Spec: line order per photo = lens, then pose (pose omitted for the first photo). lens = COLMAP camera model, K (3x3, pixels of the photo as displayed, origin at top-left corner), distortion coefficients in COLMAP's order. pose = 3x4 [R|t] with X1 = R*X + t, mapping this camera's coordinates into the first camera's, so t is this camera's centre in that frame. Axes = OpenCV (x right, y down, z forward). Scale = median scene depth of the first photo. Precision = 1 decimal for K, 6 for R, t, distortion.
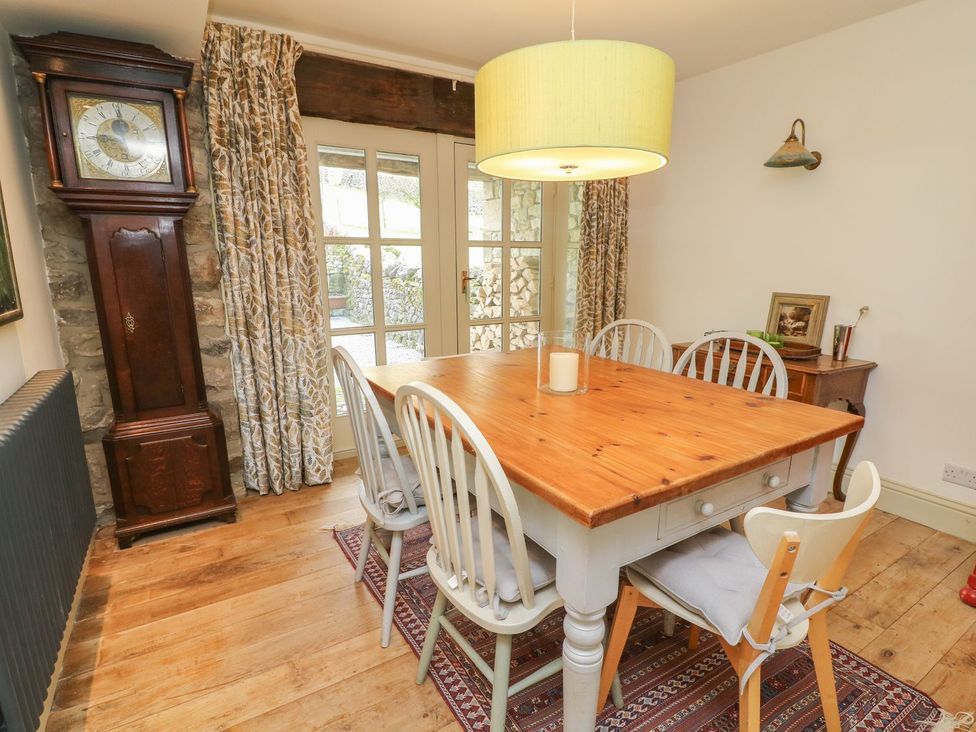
lens RADIAL K [[524.3, 0, 493.9], [0, 524.3, 365.0], [0, 0, 1]] dist [0.003576, -0.017585]
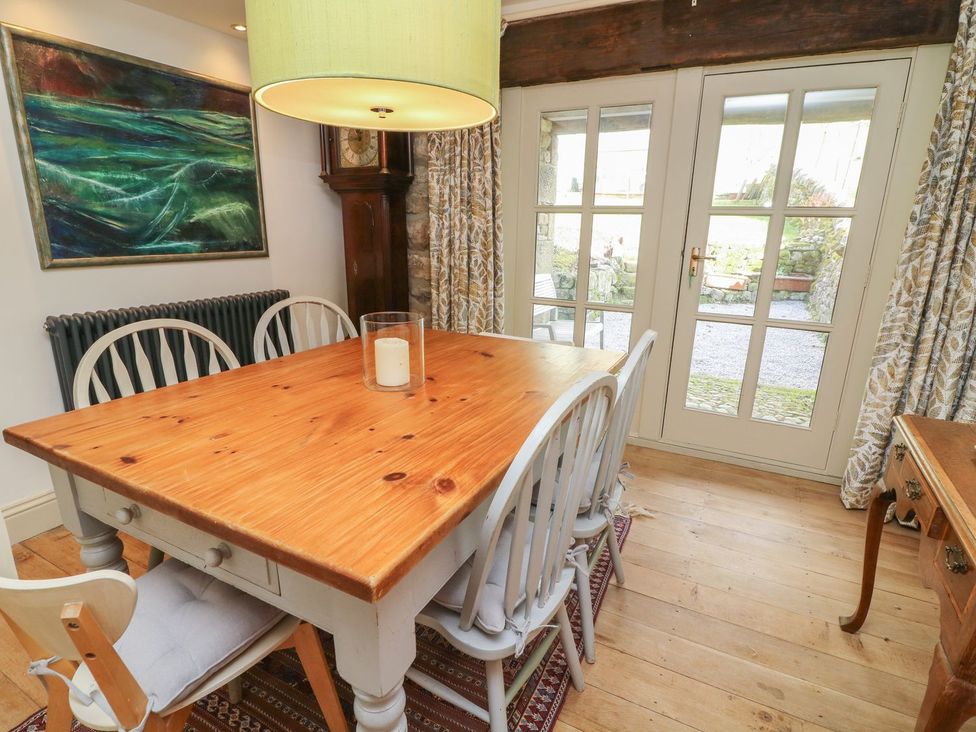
lens RADIAL K [[524.3, 0, 493.9], [0, 524.3, 365.0], [0, 0, 1]] dist [0.003576, -0.017585]
pose [[0.496748, 0.232948, -0.836049, 0.593877], [-0.192126, 0.968921, 0.155817, -0.093909], [0.846362, 0.083225, 0.526065, 0.451603]]
